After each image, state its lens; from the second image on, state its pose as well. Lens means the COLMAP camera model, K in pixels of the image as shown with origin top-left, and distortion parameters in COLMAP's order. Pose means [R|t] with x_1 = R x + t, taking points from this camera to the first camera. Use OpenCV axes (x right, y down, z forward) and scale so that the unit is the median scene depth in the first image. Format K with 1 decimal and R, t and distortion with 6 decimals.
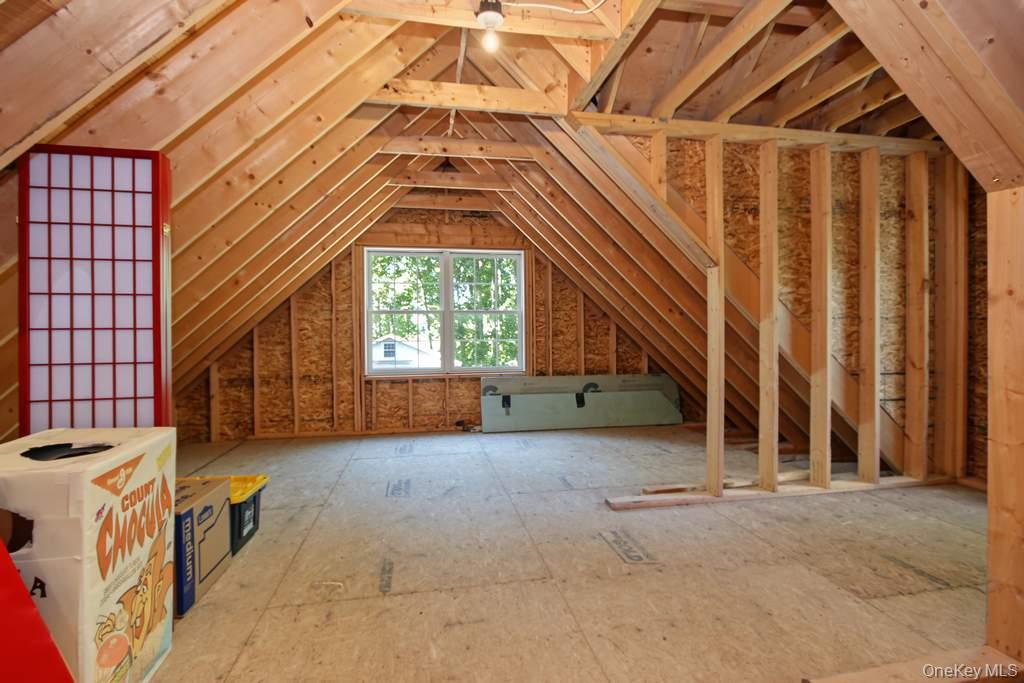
lens RADIAL K [[476.9, 0, 506.9], [0, 476.9, 338.7], [0, 0, 1]] dist [-0.003092, 0.000338]
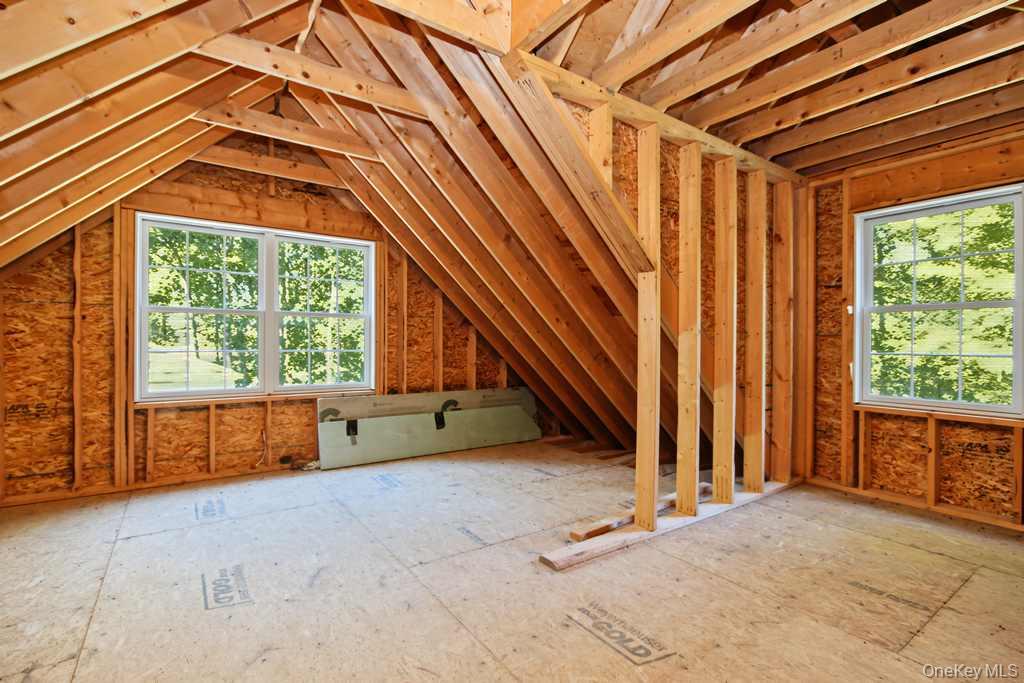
lens RADIAL K [[476.9, 0, 515.9], [0, 476.9, 344.5], [0, 0, 1]] dist [-0.003092, 0.000338]
pose [[0.910442, 0.011466, 0.413479, -0.138818], [-0.008129, 0.999919, -0.009831, -0.003695], [-0.413558, 0.005590, 0.910461, 0.261463]]
